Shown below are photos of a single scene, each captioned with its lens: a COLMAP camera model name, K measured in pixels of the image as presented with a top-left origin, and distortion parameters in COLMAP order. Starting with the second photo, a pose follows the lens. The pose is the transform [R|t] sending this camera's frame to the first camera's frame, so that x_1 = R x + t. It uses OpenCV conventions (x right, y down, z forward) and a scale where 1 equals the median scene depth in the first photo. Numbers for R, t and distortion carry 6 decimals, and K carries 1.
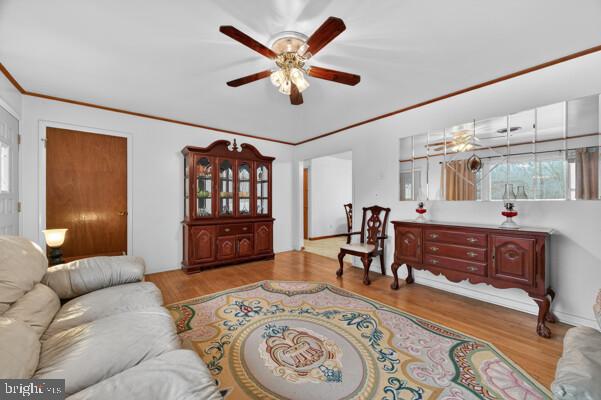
lens RADIAL K [[233.2, 0, 303.5], [0, 233.2, 202.2], [0, 0, 1]] dist [0.000142, -0.000090]
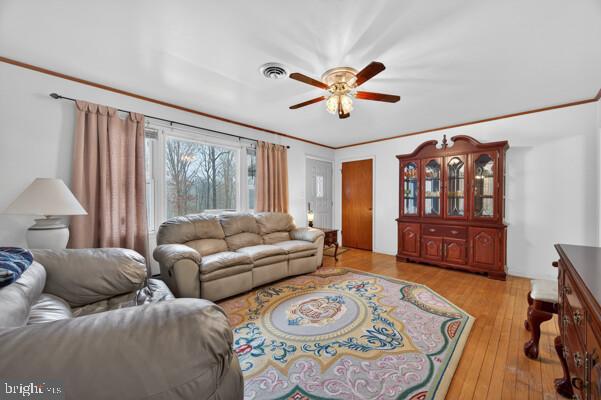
lens RADIAL K [[233.2, 0, 303.5], [0, 233.2, 202.2], [0, 0, 1]] dist [0.000142, -0.000090]
pose [[0.122846, 0.004204, -0.992417, 0.947960], [-0.005374, 0.999979, 0.003571, 0.000057], [0.992411, 0.004895, 0.122866, 0.536527]]
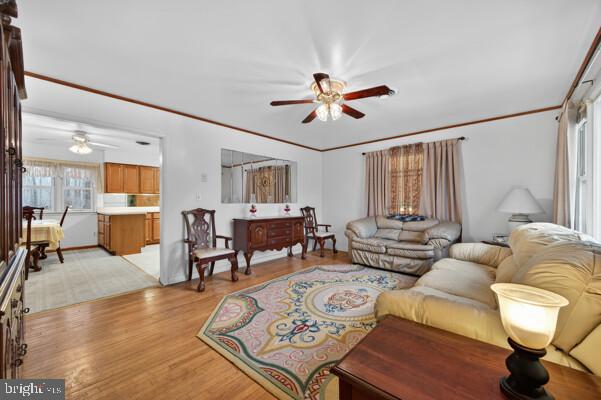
lens RADIAL K [[233.2, 0, 303.5], [0, 233.2, 202.2], [0, 0, 1]] dist [0.000142, -0.000090]
pose [[-0.158130, 0.007060, 0.987393, -1.086225], [0.007737, 0.999953, -0.005911, -0.004139], [-0.987388, 0.006705, -0.158177, 1.105061]]
